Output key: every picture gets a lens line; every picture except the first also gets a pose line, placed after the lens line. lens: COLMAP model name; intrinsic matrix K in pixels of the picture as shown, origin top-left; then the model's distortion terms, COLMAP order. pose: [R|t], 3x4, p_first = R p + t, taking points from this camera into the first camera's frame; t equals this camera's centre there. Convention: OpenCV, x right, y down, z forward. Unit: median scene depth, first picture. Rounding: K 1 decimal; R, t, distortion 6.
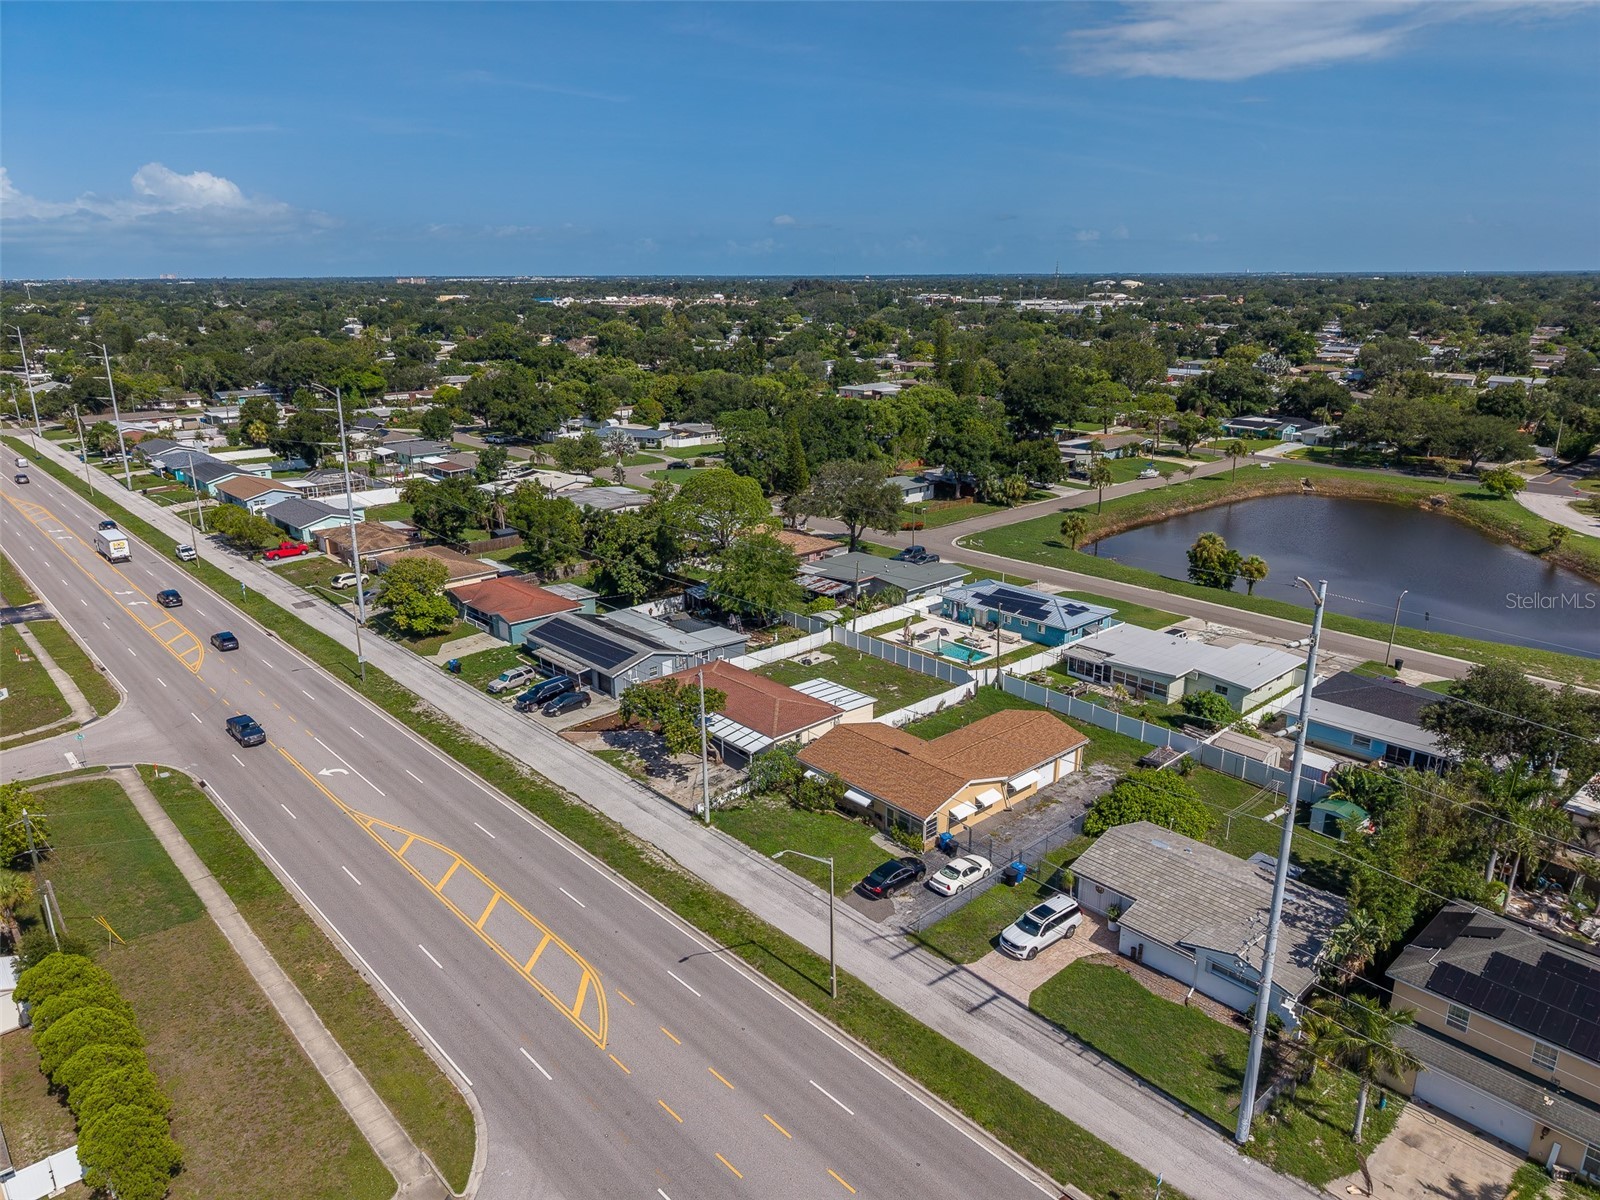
lens RADIAL K [[1067.6, 0, 799.7], [0, 1067.6, 594.7], [0, 0, 1]] dist [0.034635, -0.034109]
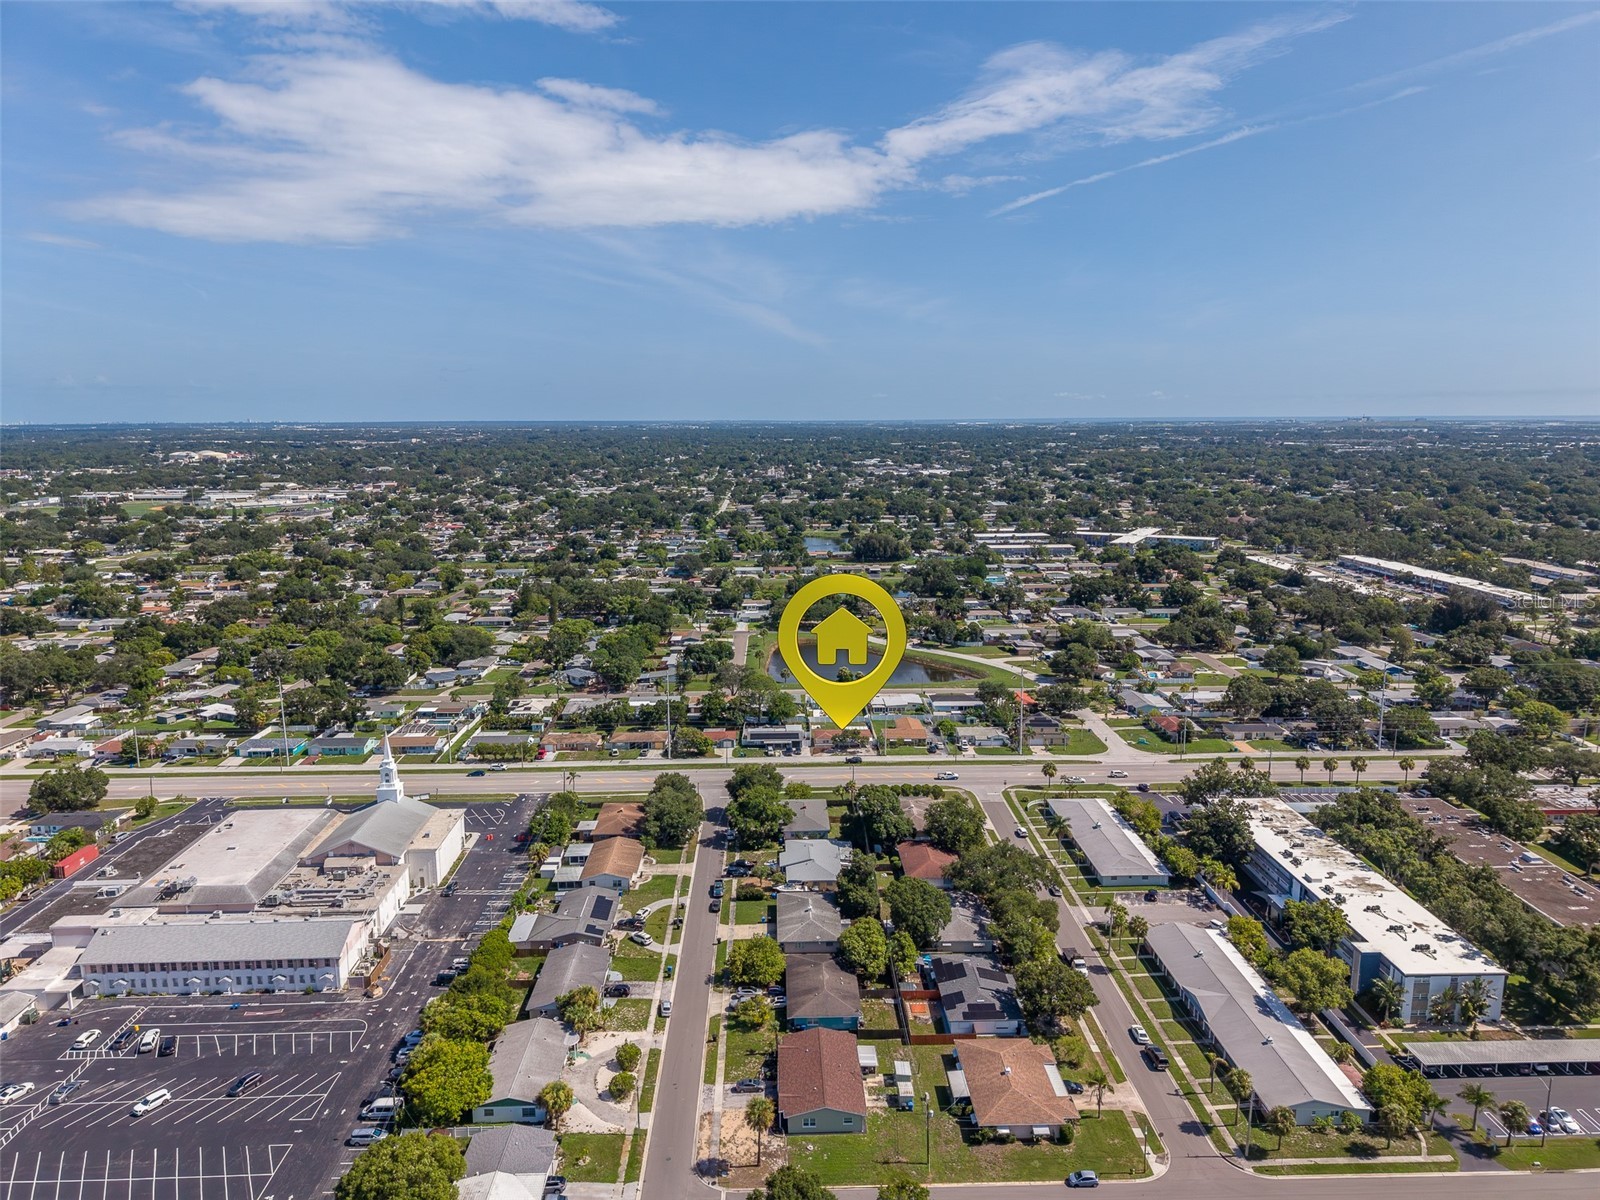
lens RADIAL K [[1067.6, 0, 800.2], [0, 1067.6, 595.6], [0, 0, 1]] dist [0.034635, -0.034109]
pose [[0.652854, -0.122906, 0.747446, -2.359539], [0.214962, 0.976243, -0.027229, -0.245892], [-0.726343, 0.178448, 0.663764, -1.140814]]
